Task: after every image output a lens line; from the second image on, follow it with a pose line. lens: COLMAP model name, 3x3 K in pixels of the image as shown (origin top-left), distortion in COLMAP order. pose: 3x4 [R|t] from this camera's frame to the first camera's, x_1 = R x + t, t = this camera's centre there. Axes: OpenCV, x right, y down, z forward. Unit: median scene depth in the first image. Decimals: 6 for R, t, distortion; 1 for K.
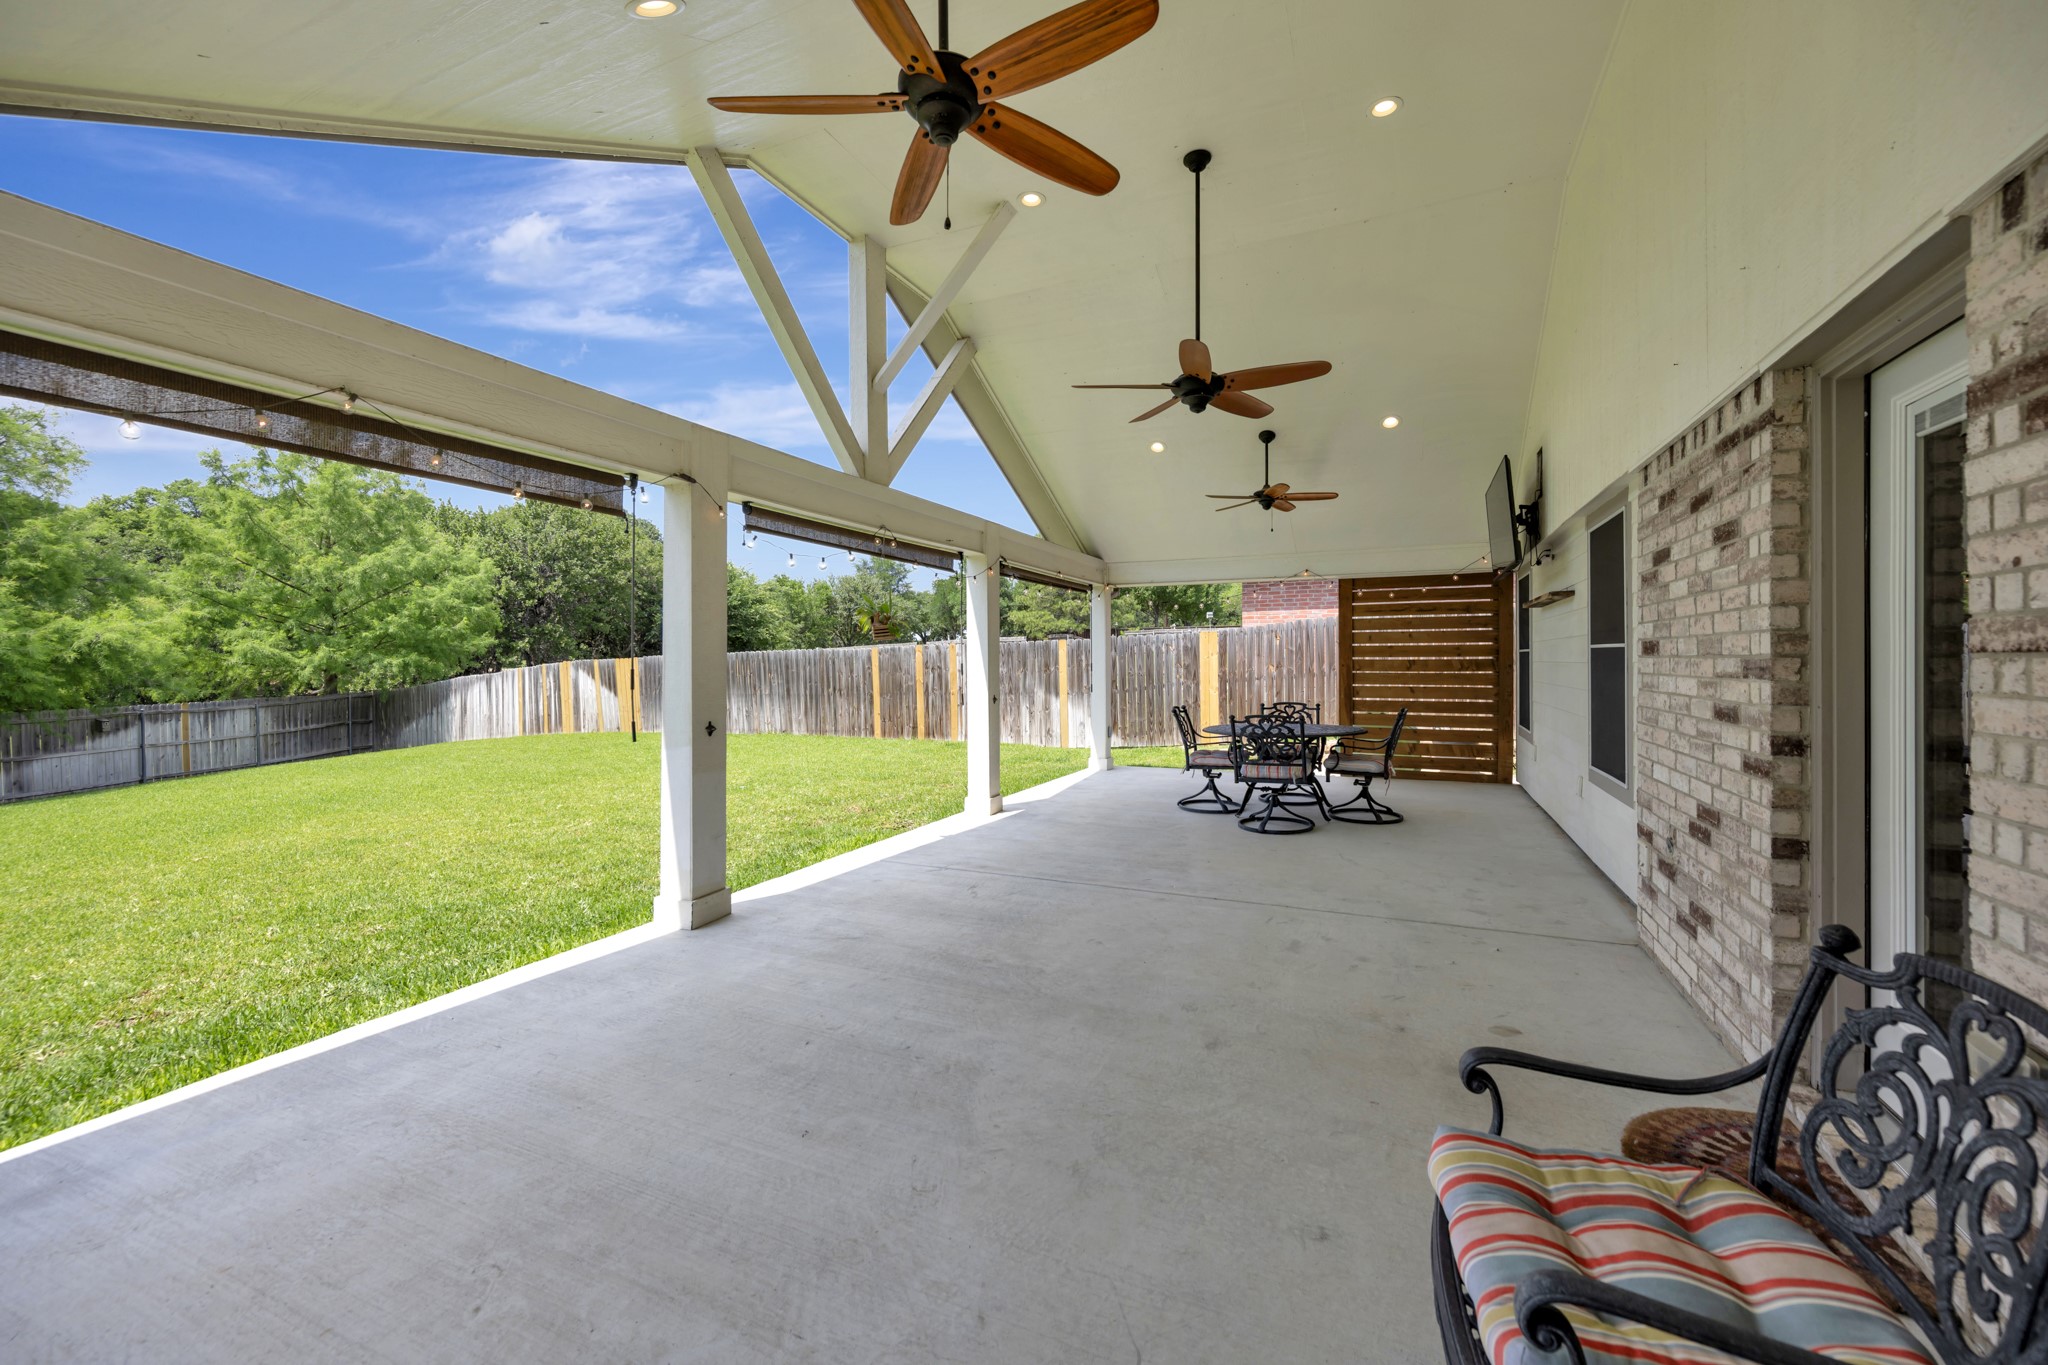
lens RADIAL K [[812.3, 0, 1025.4], [0, 812.3, 659.5], [0, 0, 1]] dist [0.000158, -0.000268]
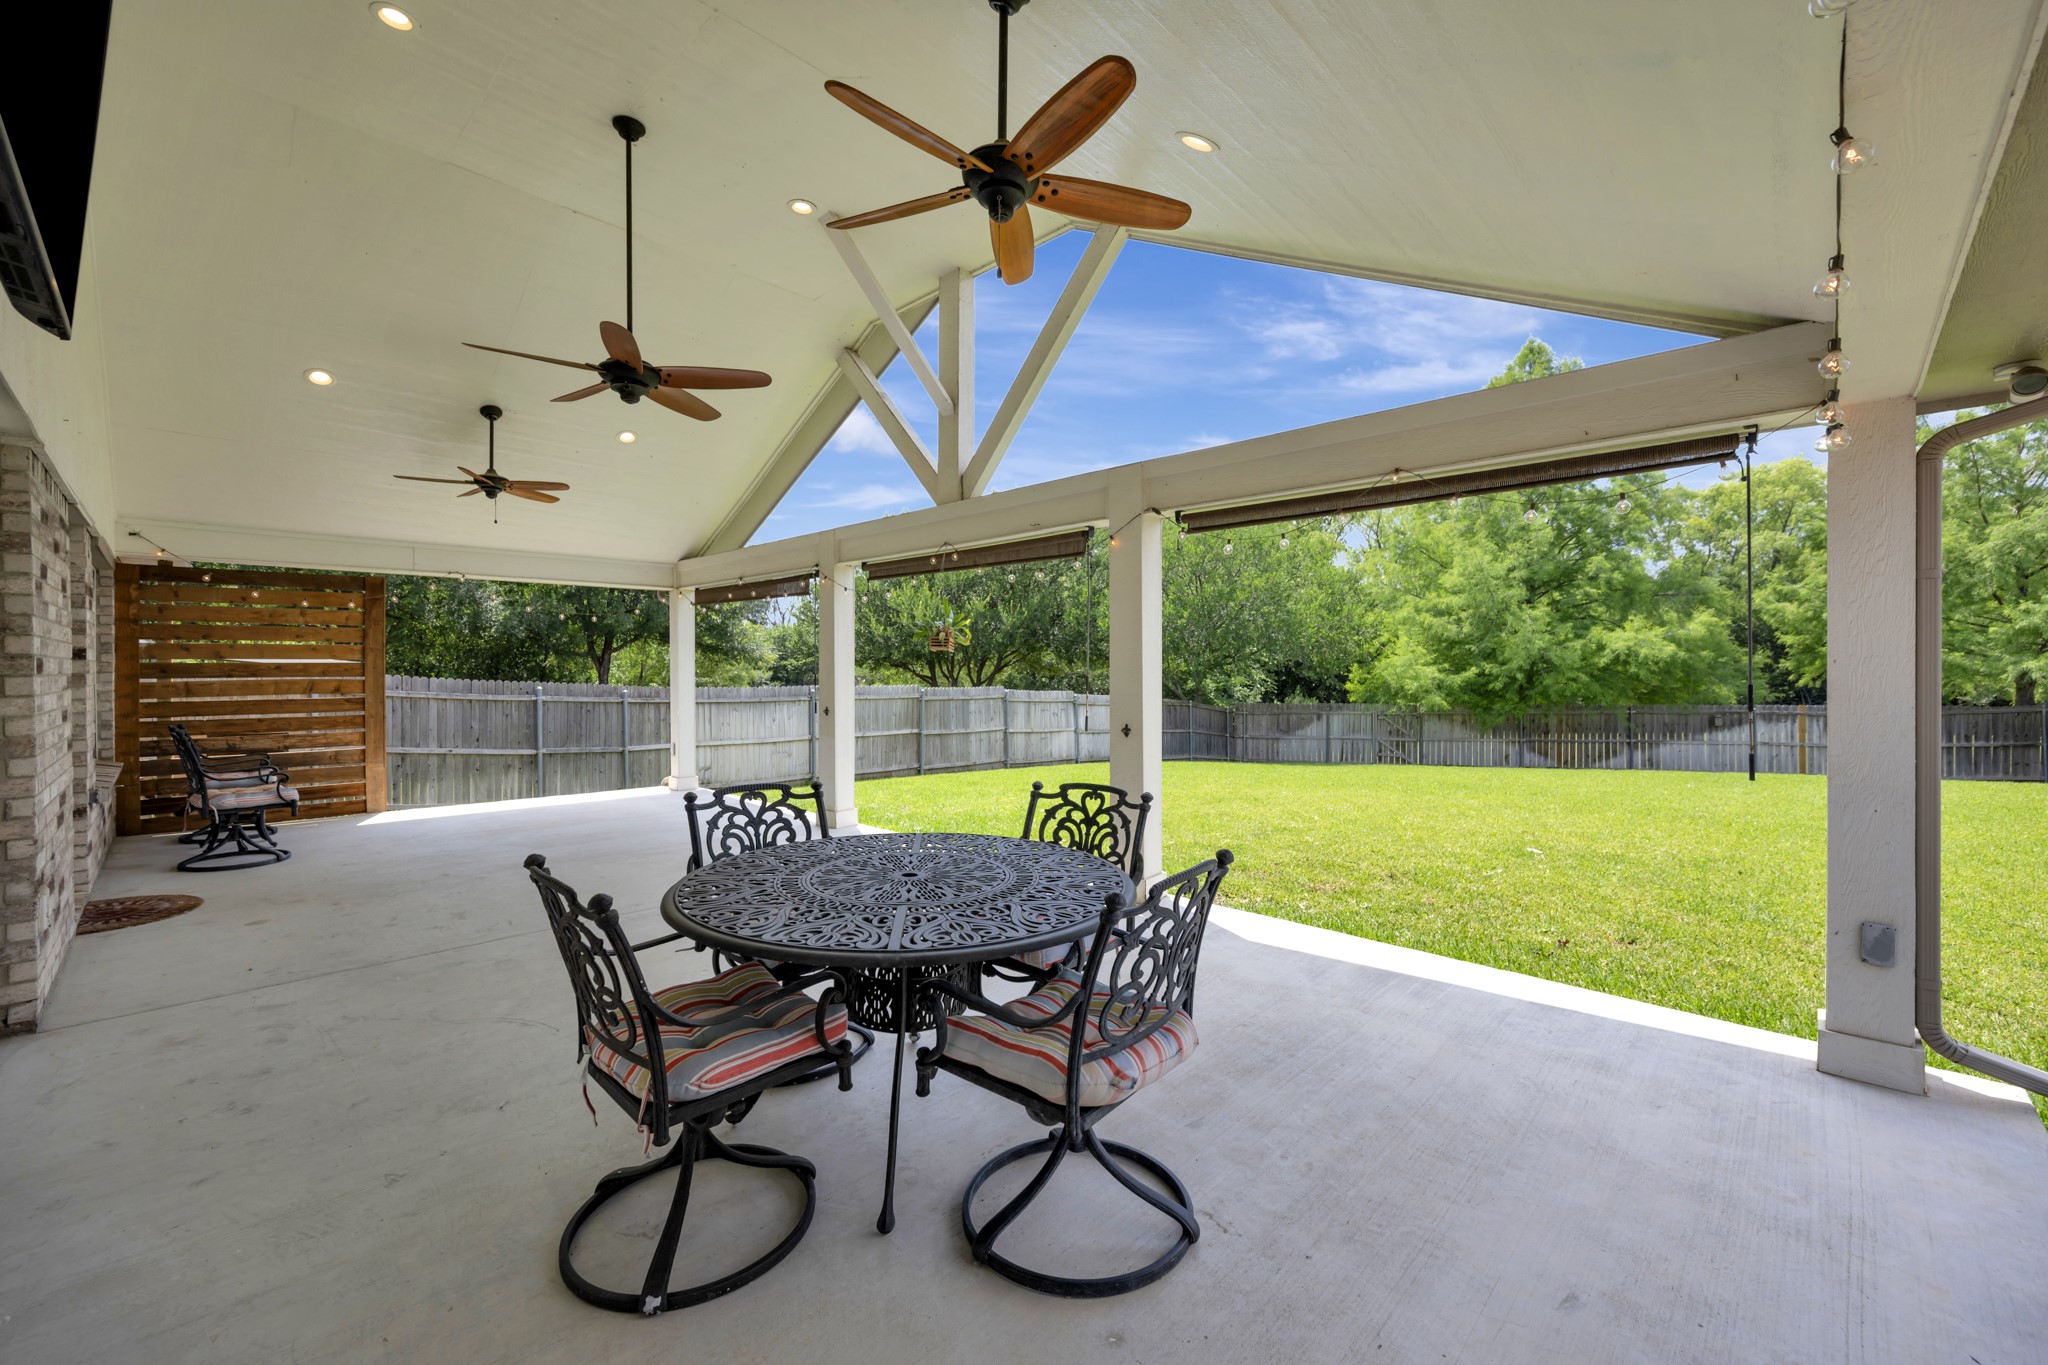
lens RADIAL K [[812.5, 0, 1028.8], [0, 812.5, 672.6], [0, 0, 1]] dist [-0.002800, -0.000265]
pose [[-0.328513, 0.011252, -0.944432, 0.794445], [0.004350, 0.999936, 0.010400, -0.007396], [0.944489, -0.000692, -0.328541, 1.472194]]
